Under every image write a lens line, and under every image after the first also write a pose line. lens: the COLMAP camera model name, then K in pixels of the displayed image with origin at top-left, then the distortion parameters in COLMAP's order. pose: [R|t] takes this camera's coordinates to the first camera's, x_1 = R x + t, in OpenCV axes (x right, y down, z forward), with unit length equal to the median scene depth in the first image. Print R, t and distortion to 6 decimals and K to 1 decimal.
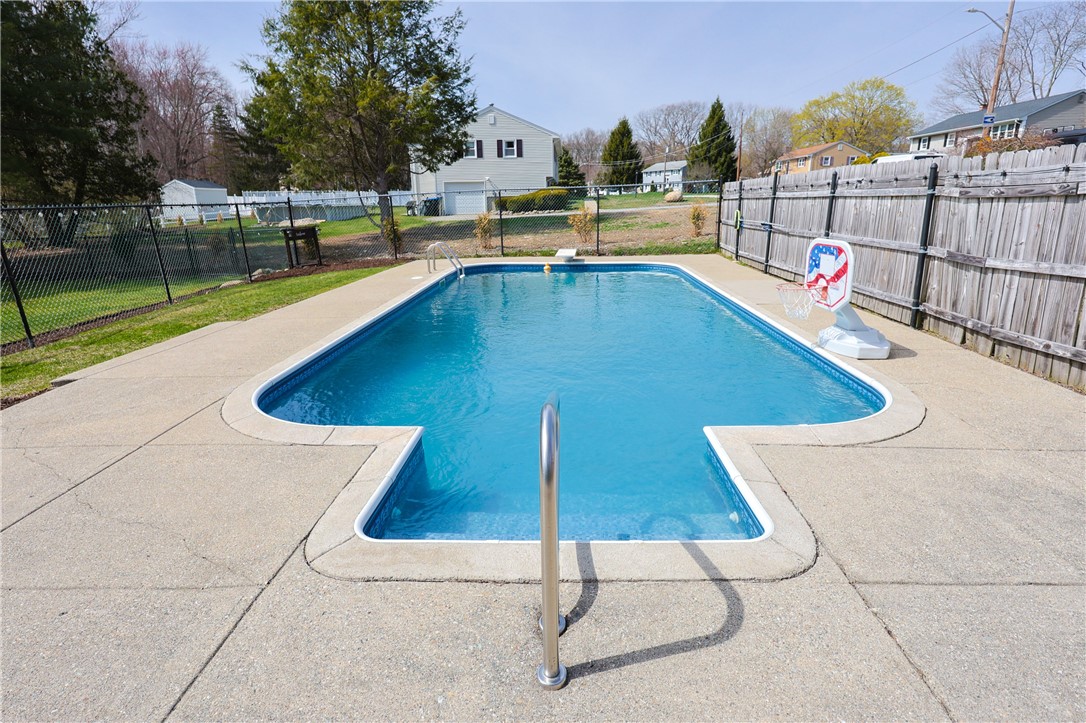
lens RADIAL K [[560.3, 0, 543.0], [0, 560.3, 361.5], [0, 0, 1]] dist [0.000185, -0.000004]
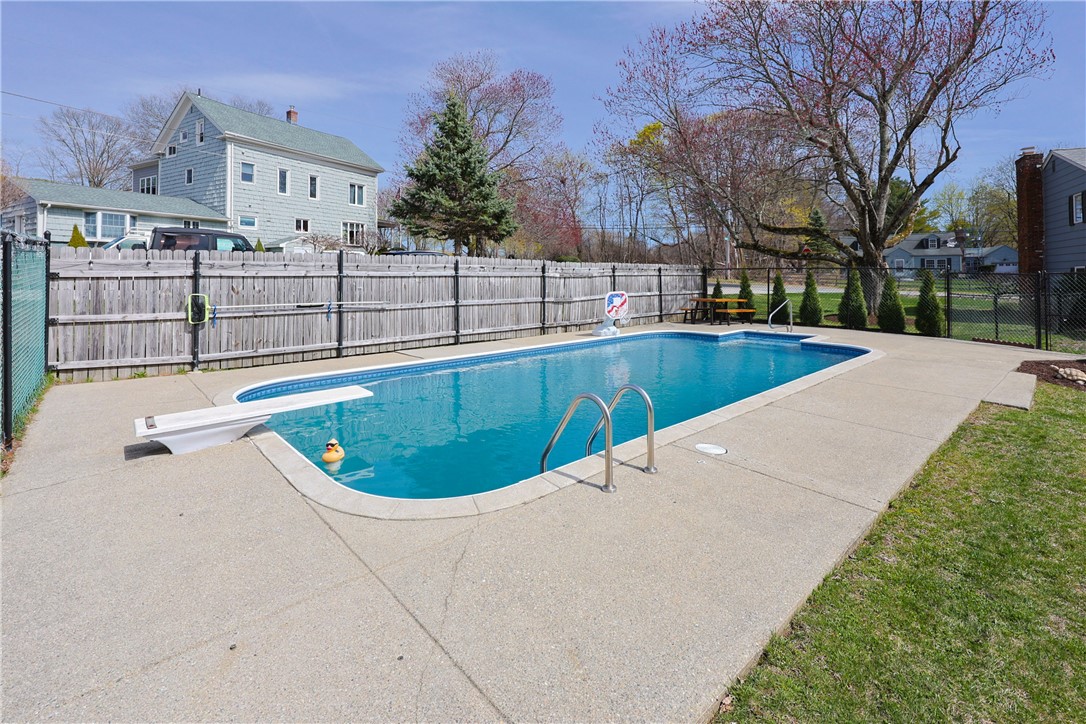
lens RADIAL K [[467.2, 0, 534.1], [0, 467.2, 348.4], [0, 0, 1]] dist [0.000009, -0.000042]
pose [[-0.697763, -0.081817, 0.711641, -0.674720], [0.214859, 0.923809, 0.316879, -0.653149], [-0.683347, 0.374009, -0.627021, 2.393197]]
